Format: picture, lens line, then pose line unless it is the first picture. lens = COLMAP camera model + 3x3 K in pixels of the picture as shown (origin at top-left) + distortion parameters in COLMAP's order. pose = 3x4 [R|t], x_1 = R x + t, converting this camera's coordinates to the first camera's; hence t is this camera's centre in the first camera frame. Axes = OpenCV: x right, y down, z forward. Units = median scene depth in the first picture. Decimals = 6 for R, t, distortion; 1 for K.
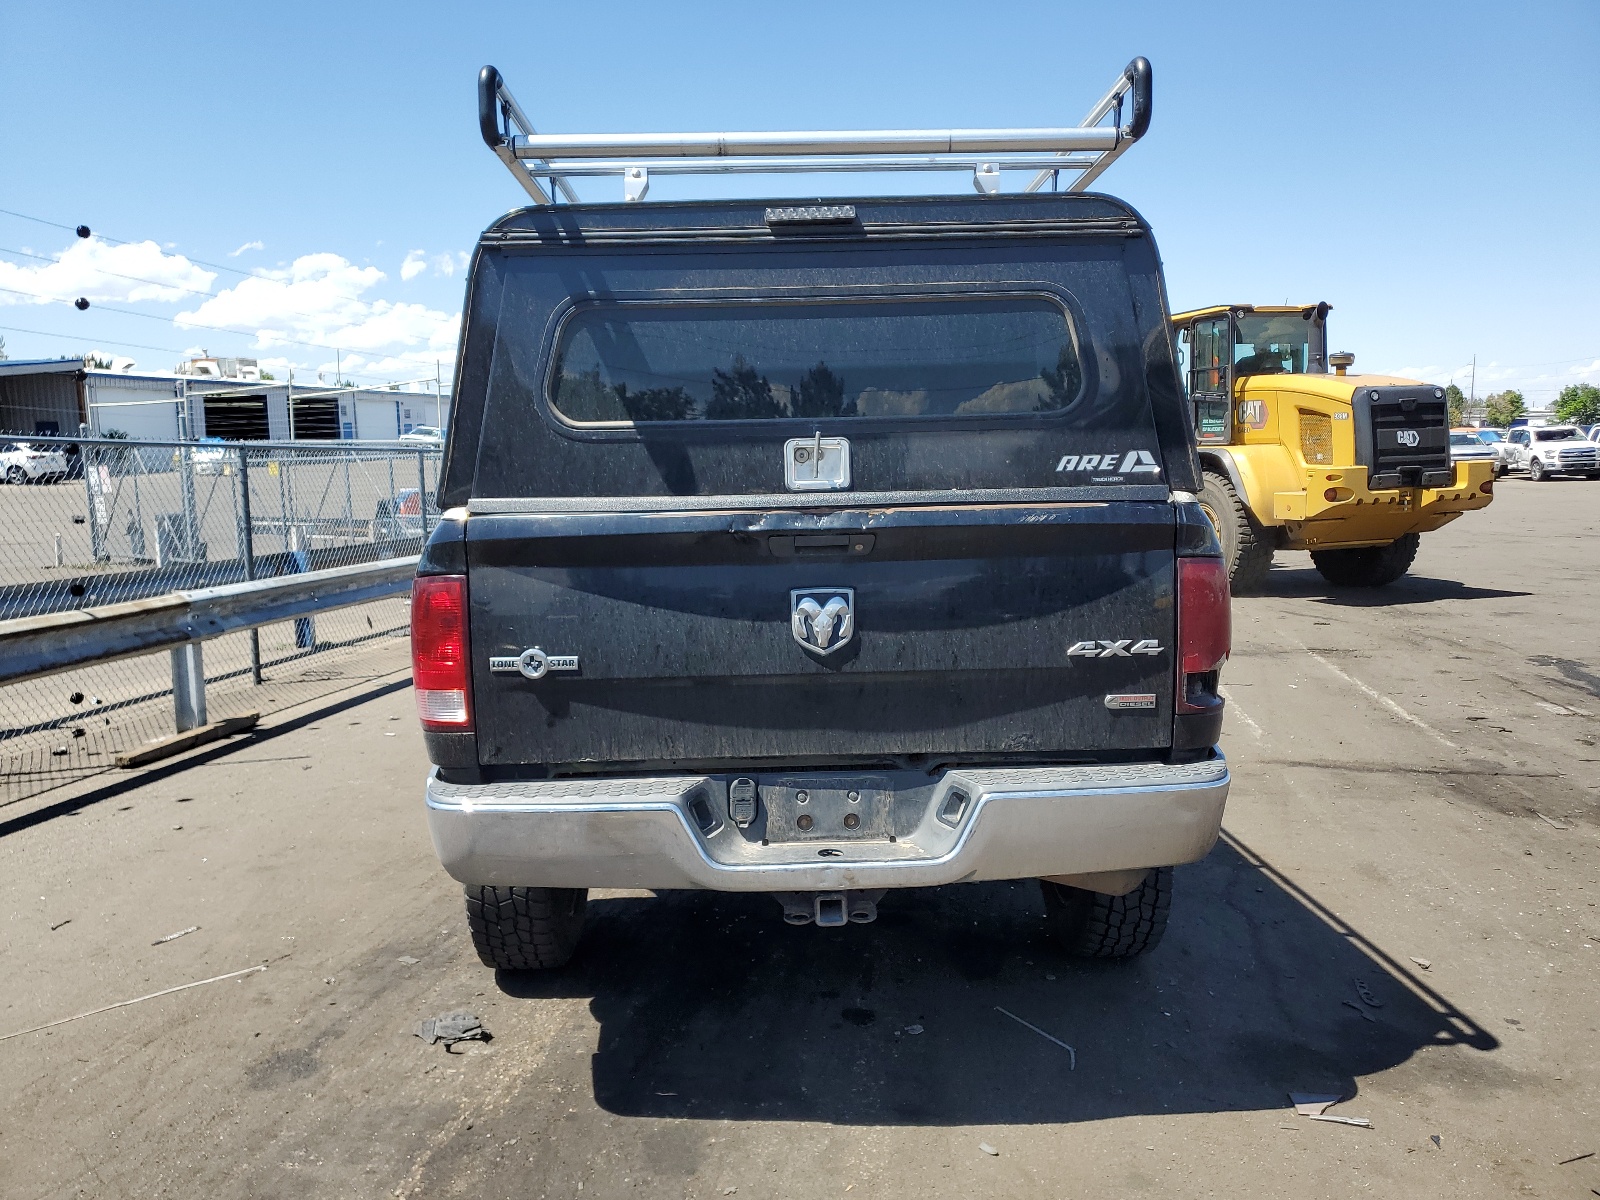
lens RADIAL K [[1224.7, 0, 789.8], [0, 1224.7, 604.4], [0, 0, 1]] dist [0.061400, -0.074779]
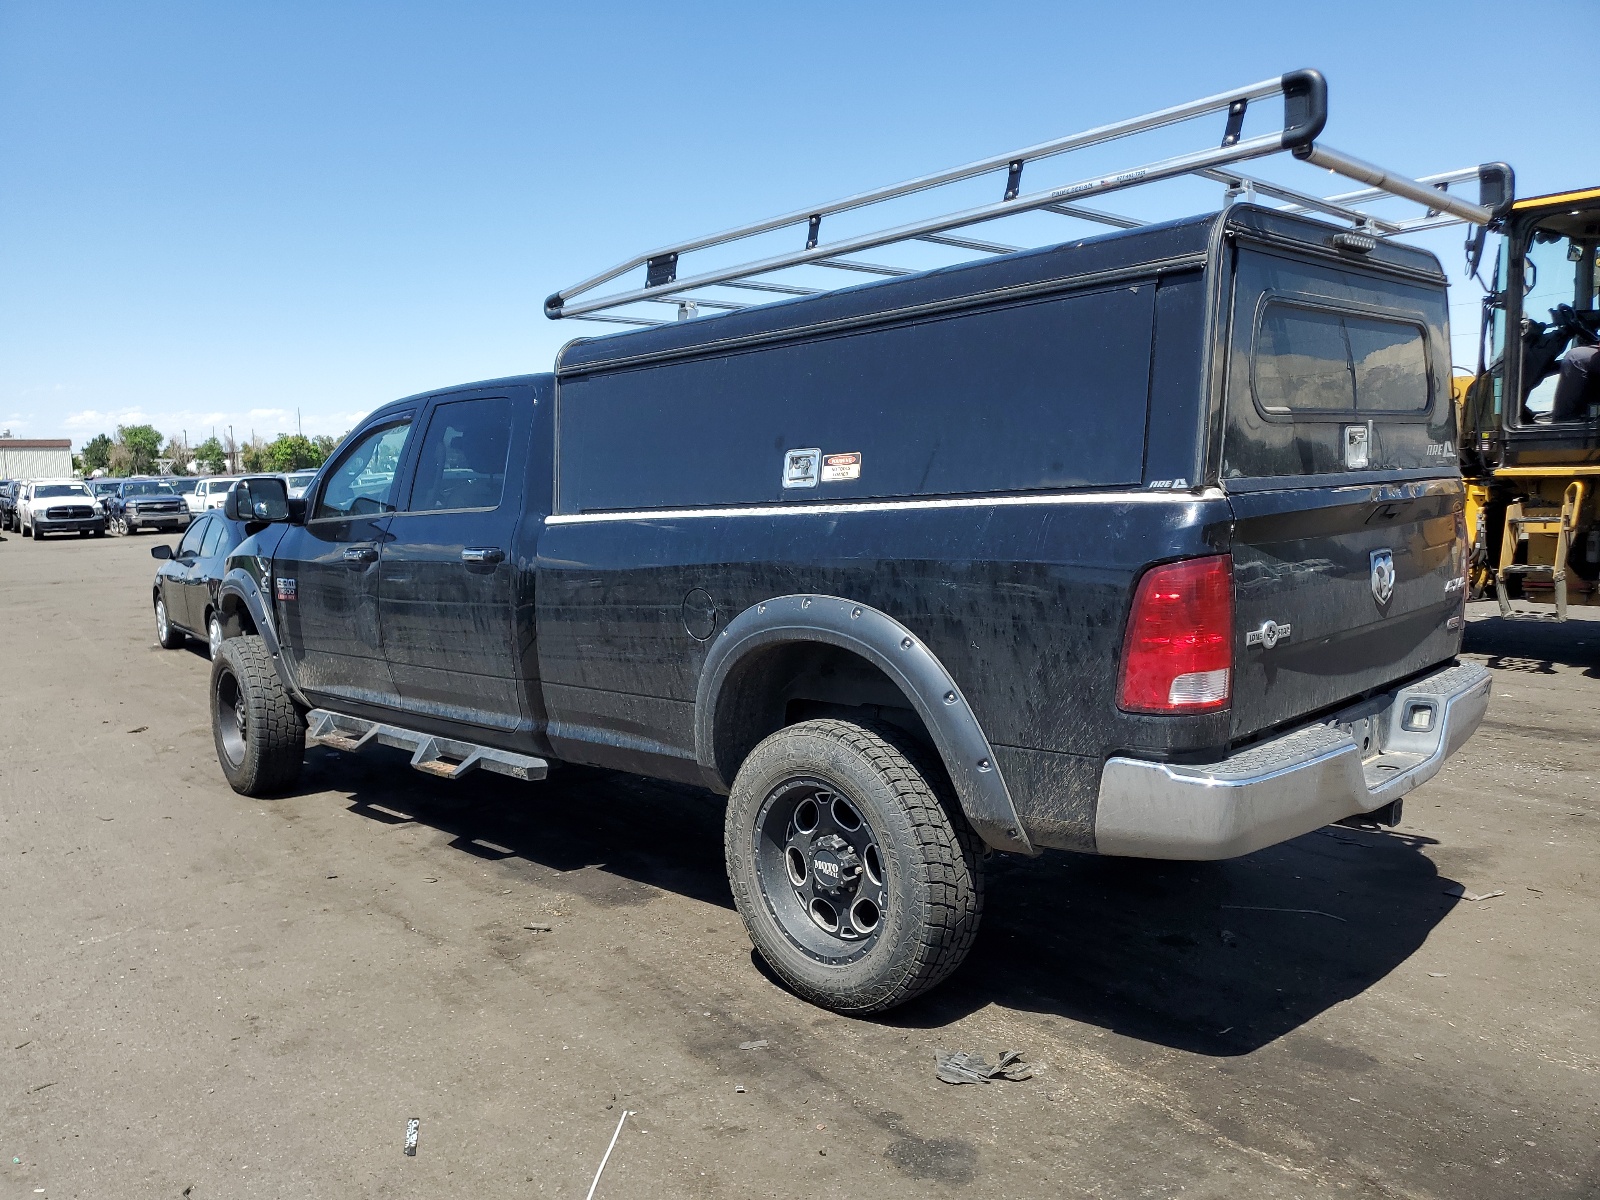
lens RADIAL K [[1224.7, 0, 789.8], [0, 1224.7, 604.4], [0, 0, 1]] dist [0.061400, -0.074779]
pose [[0.712881, -0.071234, 0.697657, -1.228535], [0.092585, 0.995680, 0.007058, -0.022805], [-0.695146, 0.059561, 0.716397, 0.515504]]
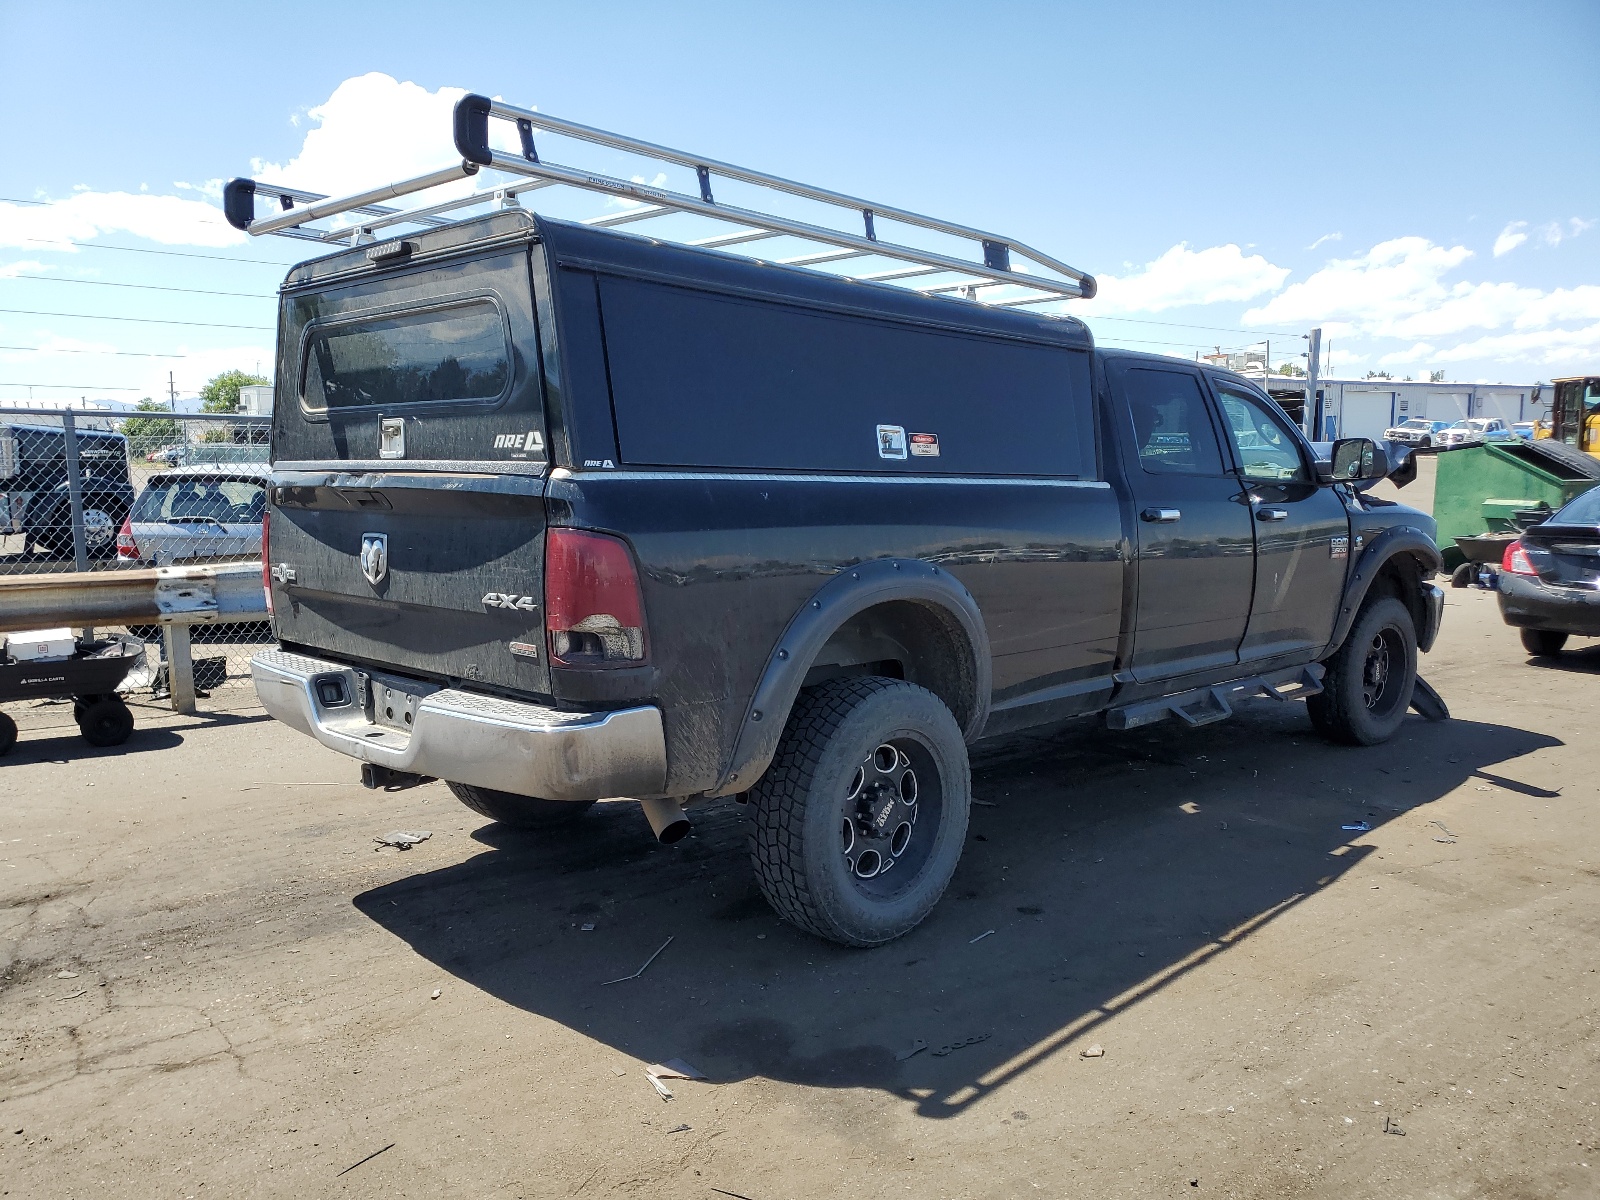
lens RADIAL K [[1224.7, 0, 789.8], [0, 1224.7, 604.4], [0, 0, 1]] dist [0.061400, -0.074779]
pose [[0.722763, 0.102010, -0.683526, 1.231100], [-0.096851, 0.994237, 0.045970, -0.039871], [0.684276, 0.032975, 0.728477, 0.330188]]
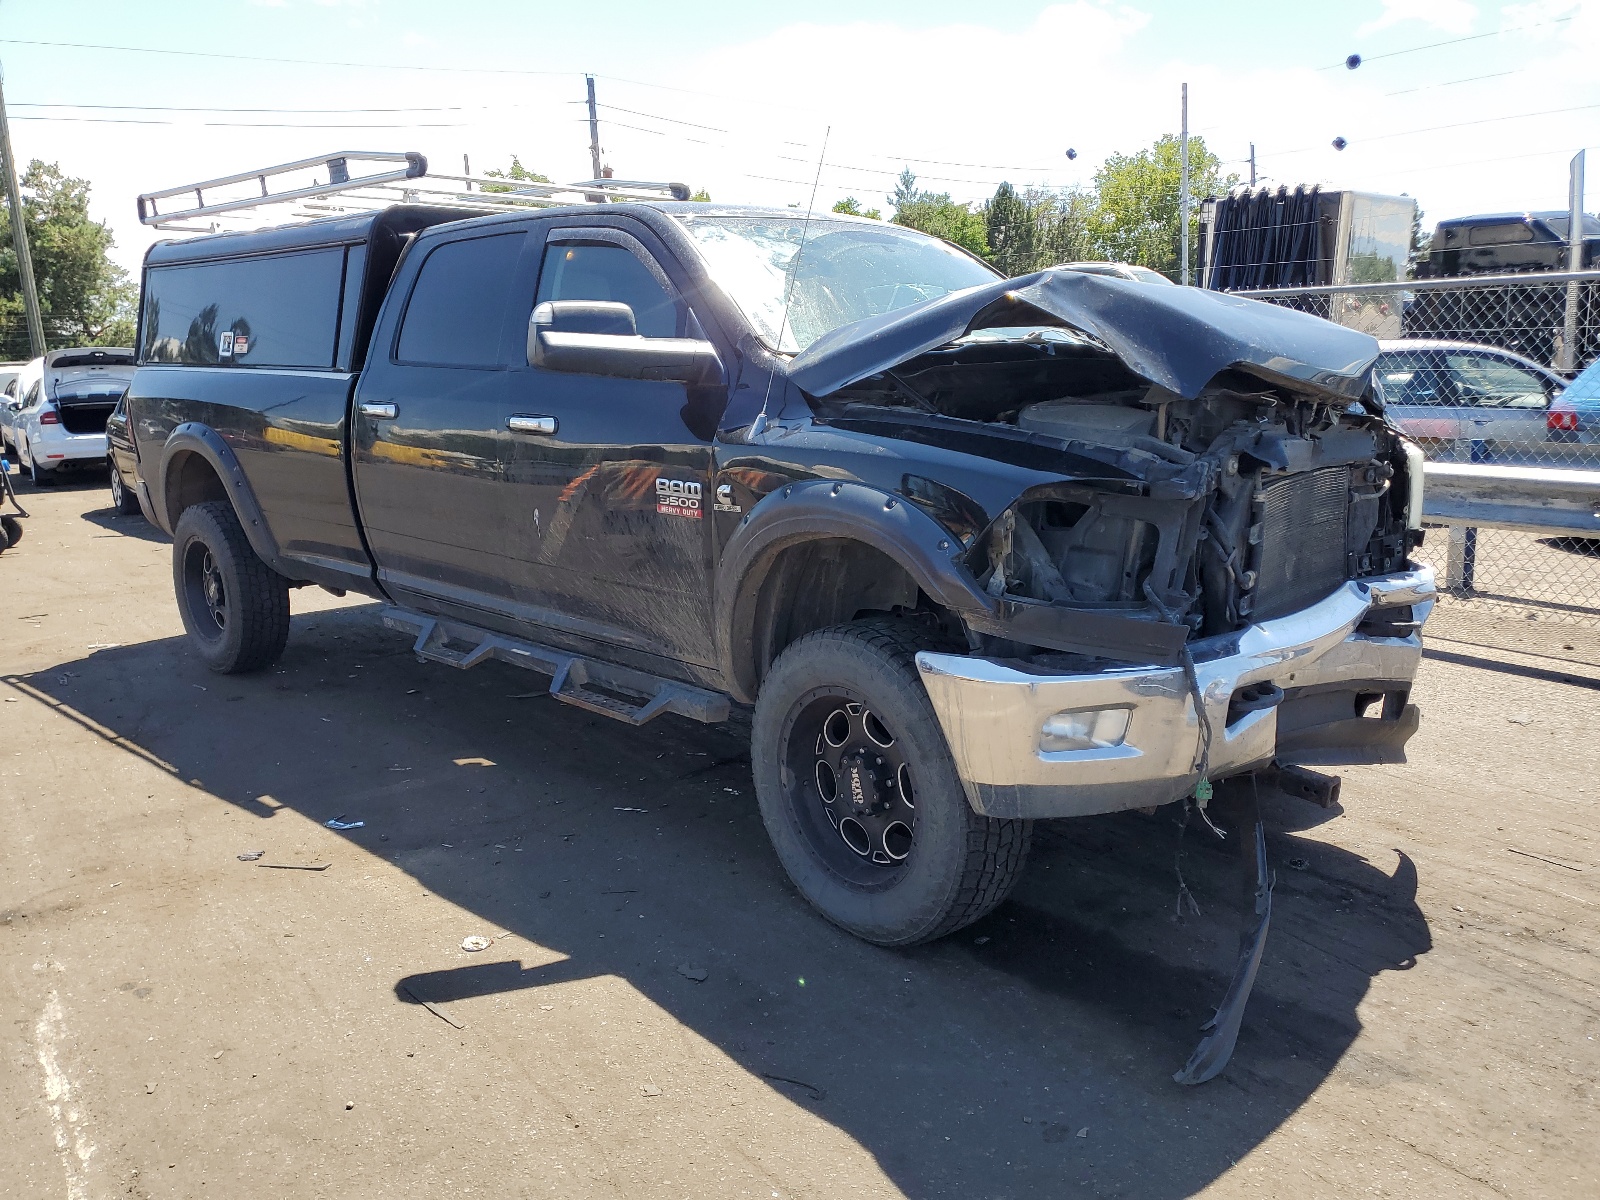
lens RADIAL K [[1224.7, 0, 789.8], [0, 1224.7, 604.4], [0, 0, 1]] dist [0.061400, -0.074779]
pose [[-0.684458, 0.168959, -0.709204, 1.236912], [-0.054892, 0.958071, 0.281225, -0.389070], [0.726983, 0.231417, -0.646485, 3.562426]]
